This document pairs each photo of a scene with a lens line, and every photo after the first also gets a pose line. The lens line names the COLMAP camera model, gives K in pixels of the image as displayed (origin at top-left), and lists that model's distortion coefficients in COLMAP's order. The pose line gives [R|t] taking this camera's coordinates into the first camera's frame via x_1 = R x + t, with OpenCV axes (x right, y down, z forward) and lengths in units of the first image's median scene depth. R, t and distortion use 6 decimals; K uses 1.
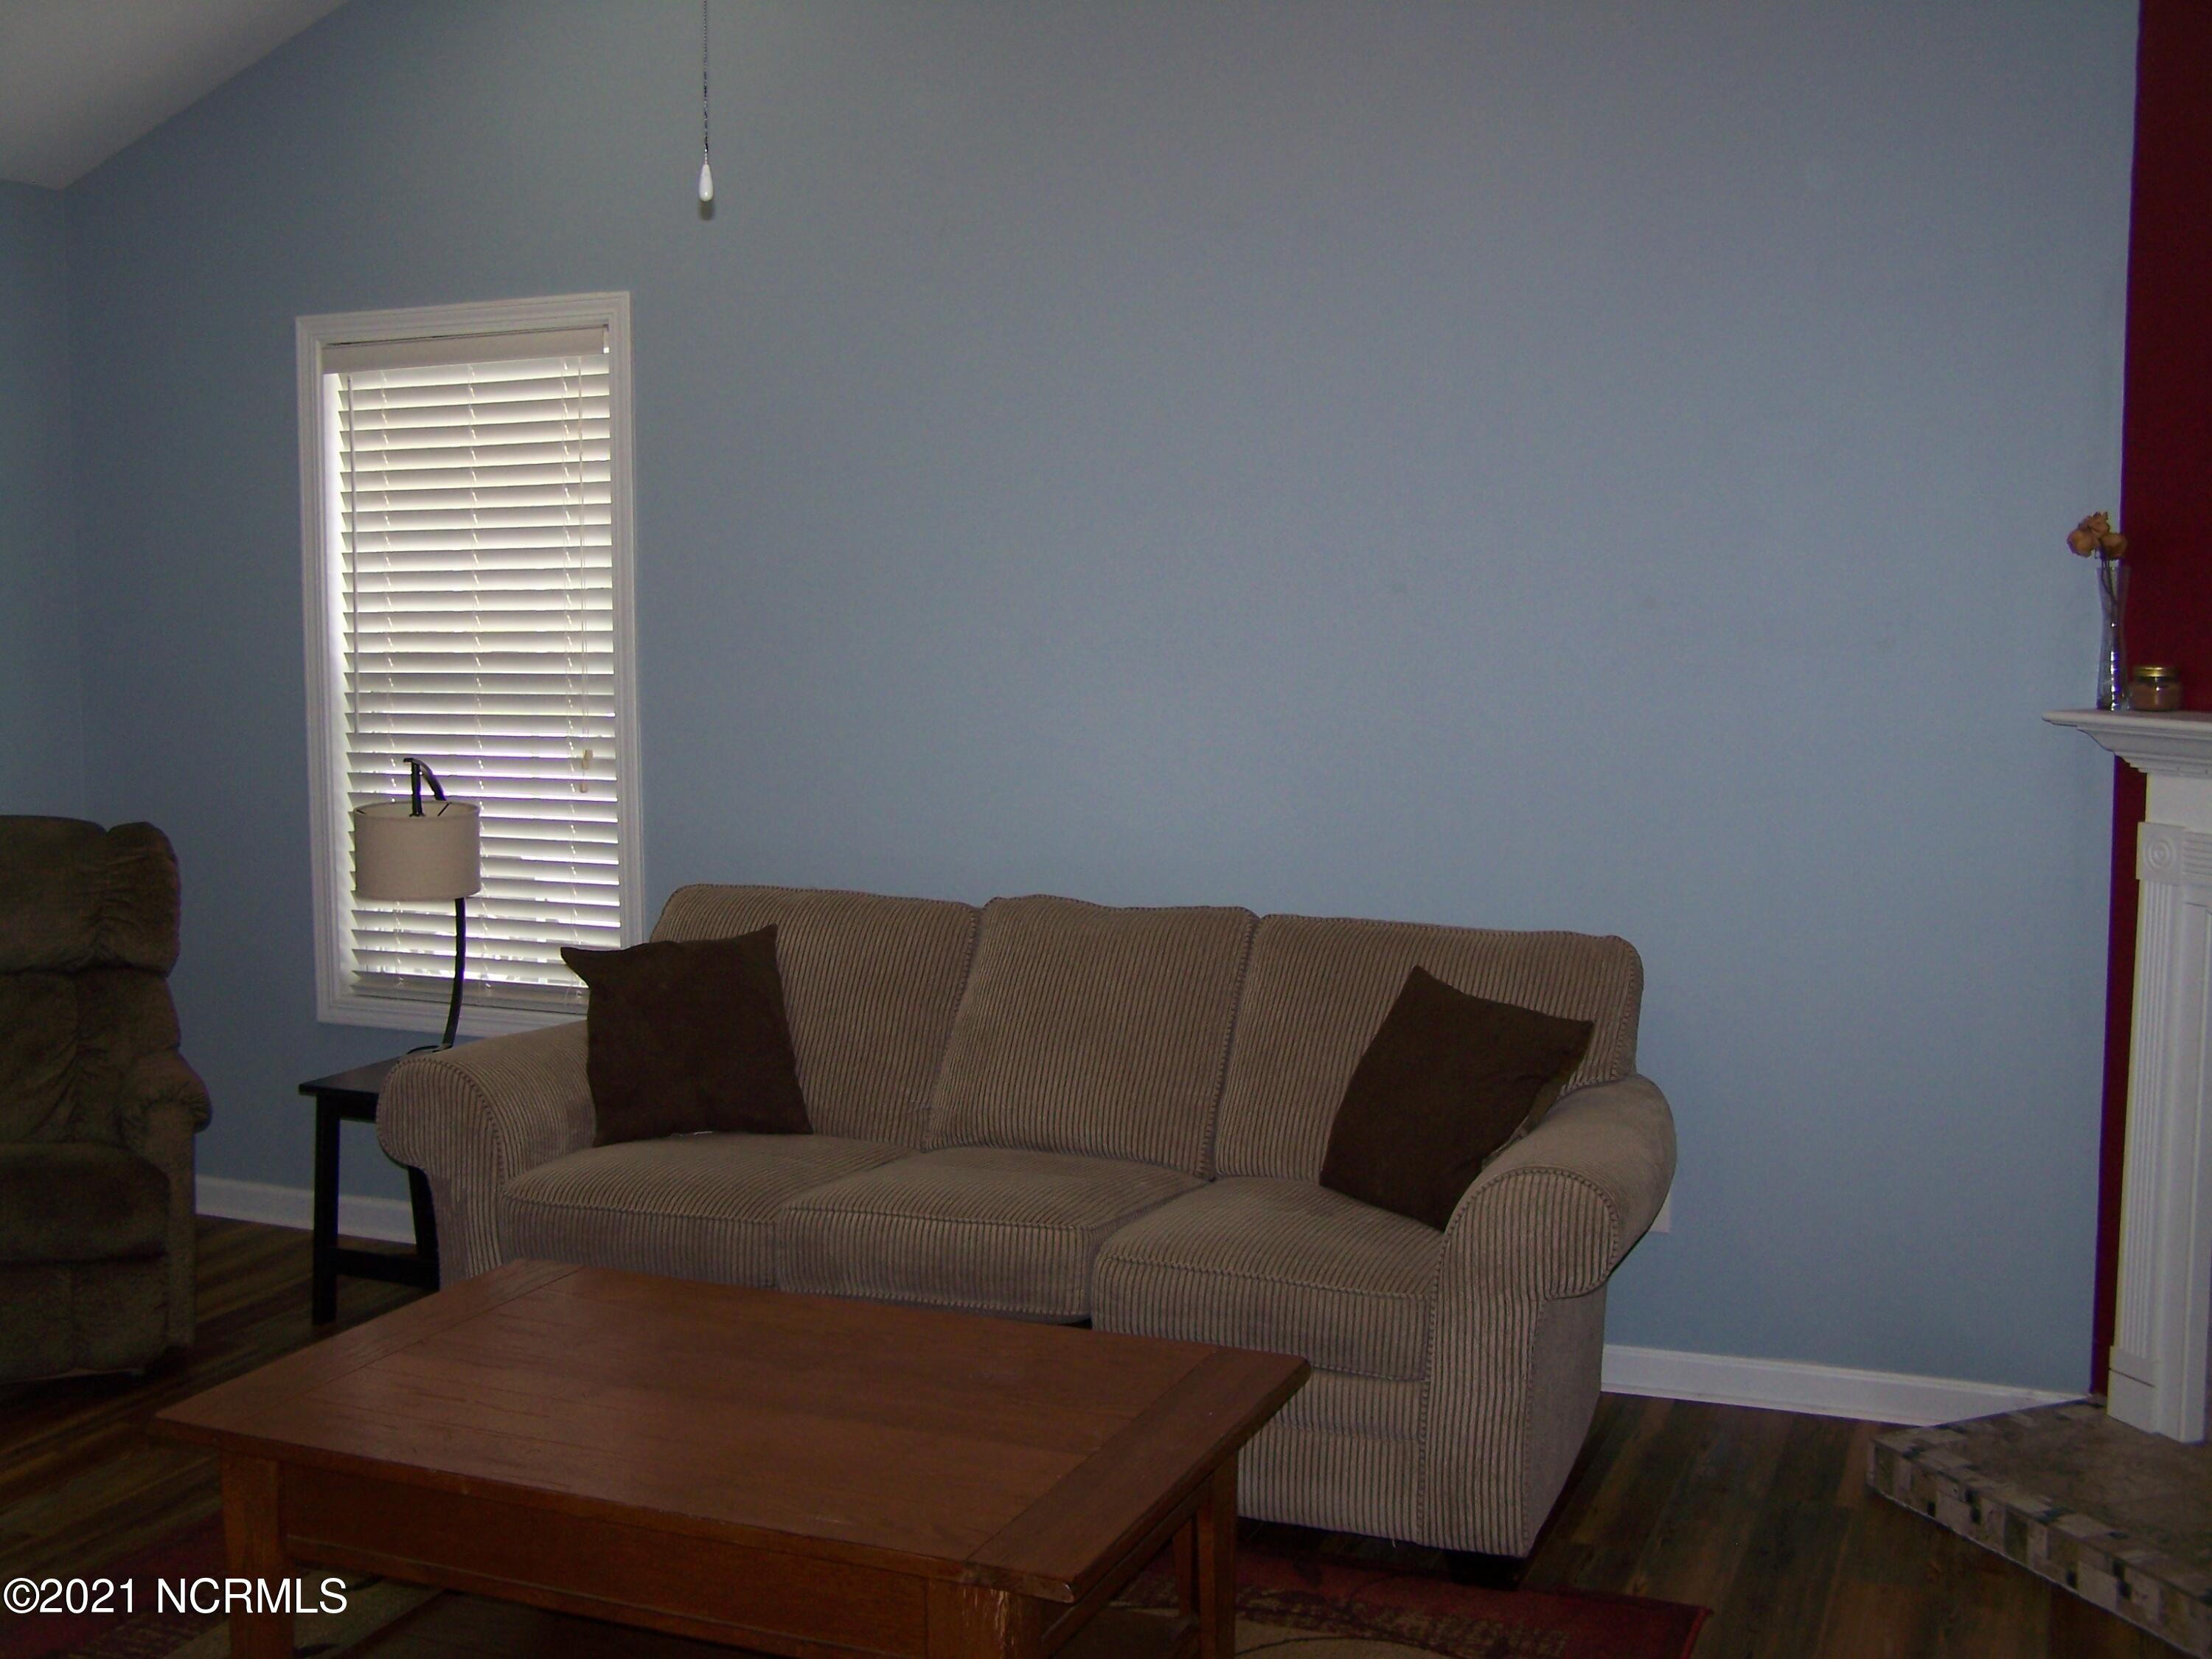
lens RADIAL K [[2488.1, 0, 1068.9], [0, 2488.1, 801.3], [0, 0, 1]] dist [-0.195308, 0.339806]
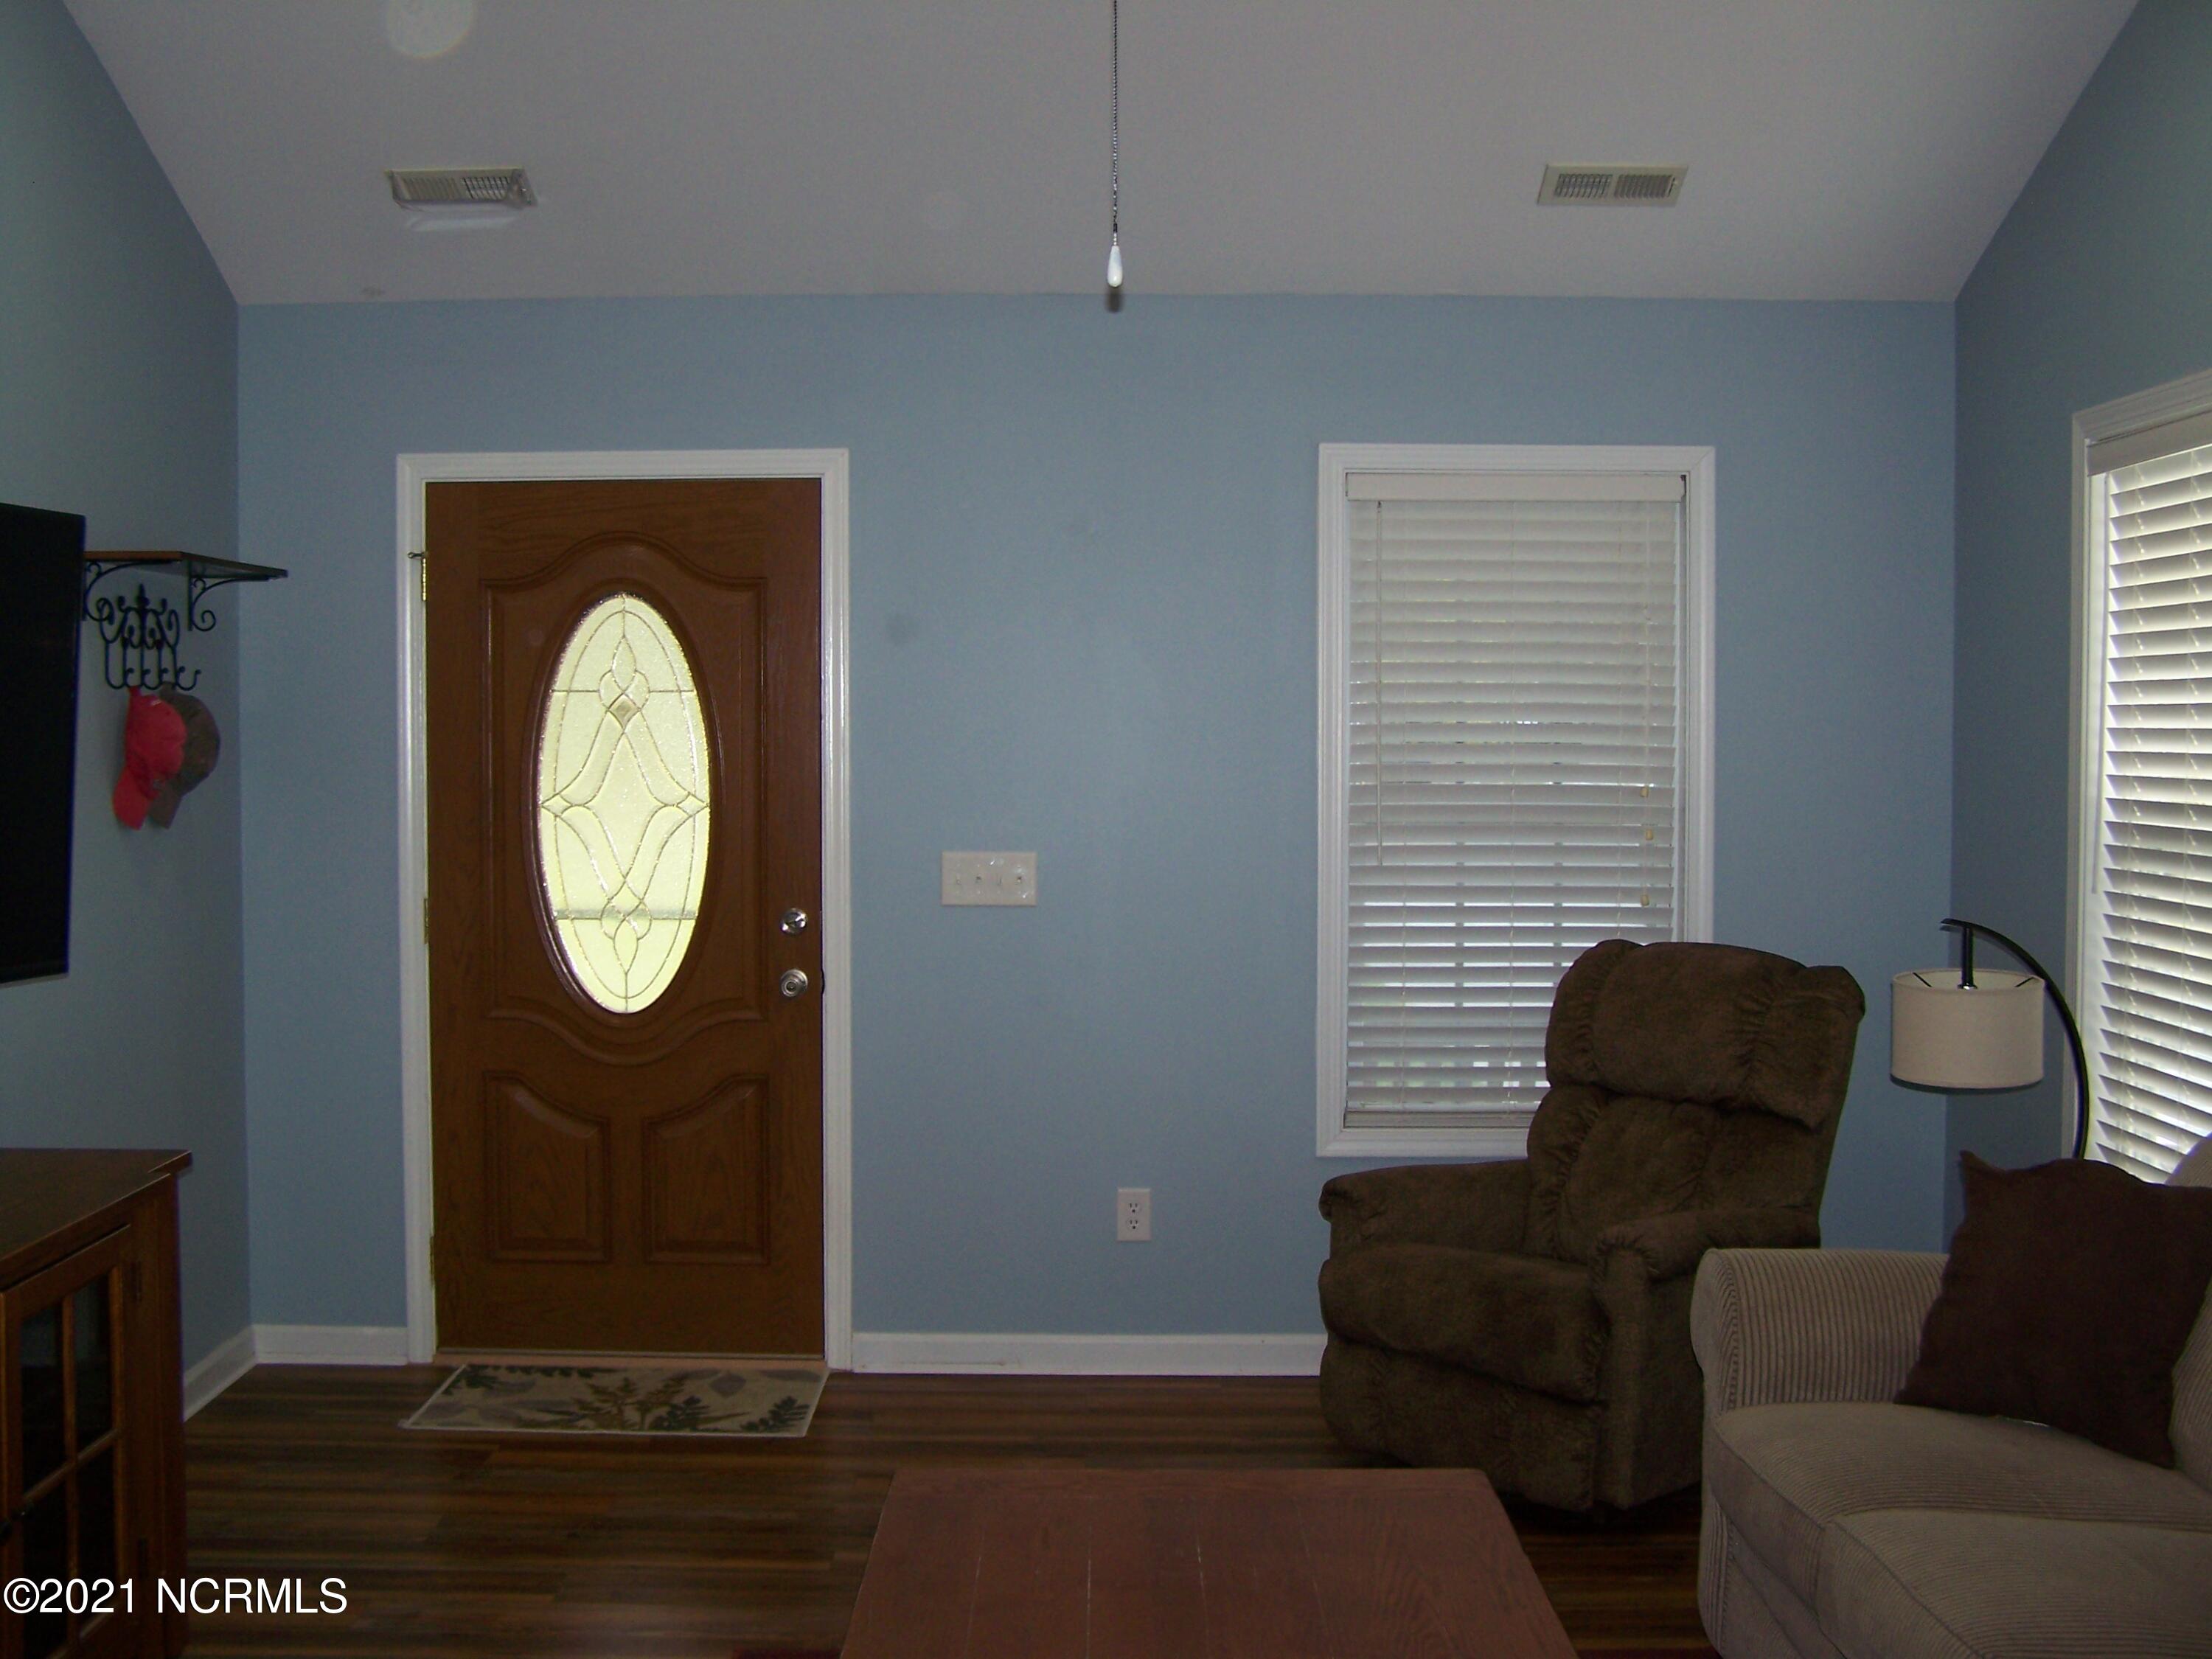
lens RADIAL K [[2488.1, 0, 1068.9], [0, 2488.1, 801.3], [0, 0, 1]] dist [-0.195308, 0.339806]
pose [[0.382817, 0.038150, -0.923036, 0.382893], [-0.087245, 0.996174, 0.004990, -0.034341], [0.919695, 0.078620, 0.384681, 0.364873]]
